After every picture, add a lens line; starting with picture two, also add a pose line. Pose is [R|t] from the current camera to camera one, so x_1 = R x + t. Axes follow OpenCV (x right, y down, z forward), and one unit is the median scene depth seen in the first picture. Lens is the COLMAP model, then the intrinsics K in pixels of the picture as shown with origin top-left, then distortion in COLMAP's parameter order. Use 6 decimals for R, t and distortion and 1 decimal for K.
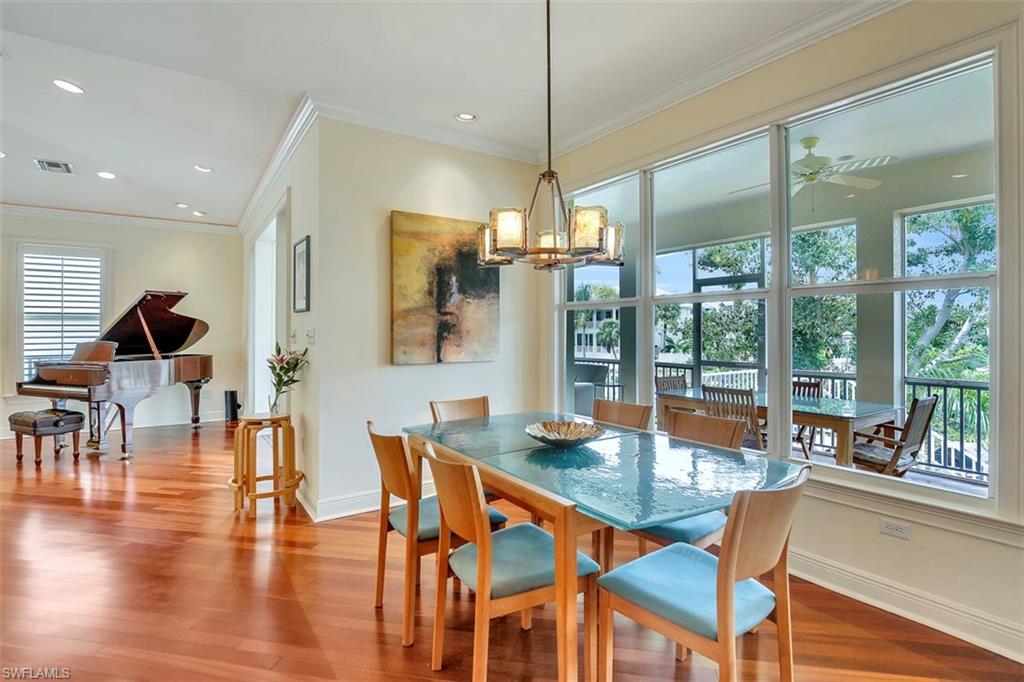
lens RADIAL K [[487.9, 0, 522.3], [0, 487.9, 339.8], [0, 0, 1]] dist [0.001173, -0.000402]
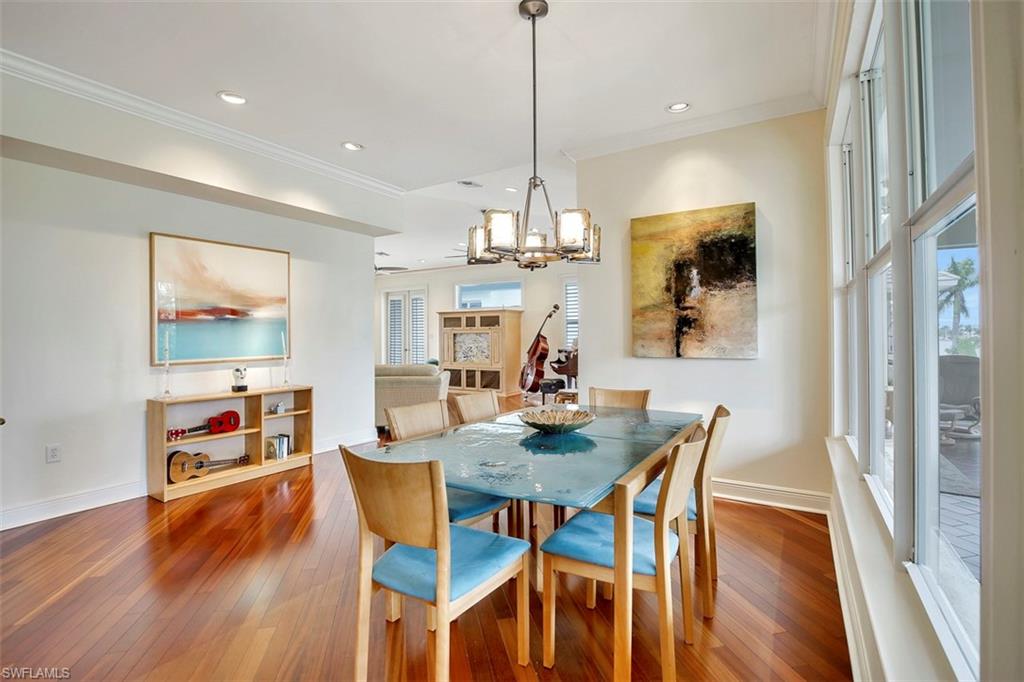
lens RADIAL K [[487.9, 0, 520.4], [0, 487.9, 334.2], [0, 0, 1]] dist [0.001173, -0.000402]
pose [[0.424458, -0.007250, -0.905419, 0.599232], [-0.012788, 0.999820, -0.014001, 0.017234], [0.905357, 0.017521, 0.424289, 0.280371]]
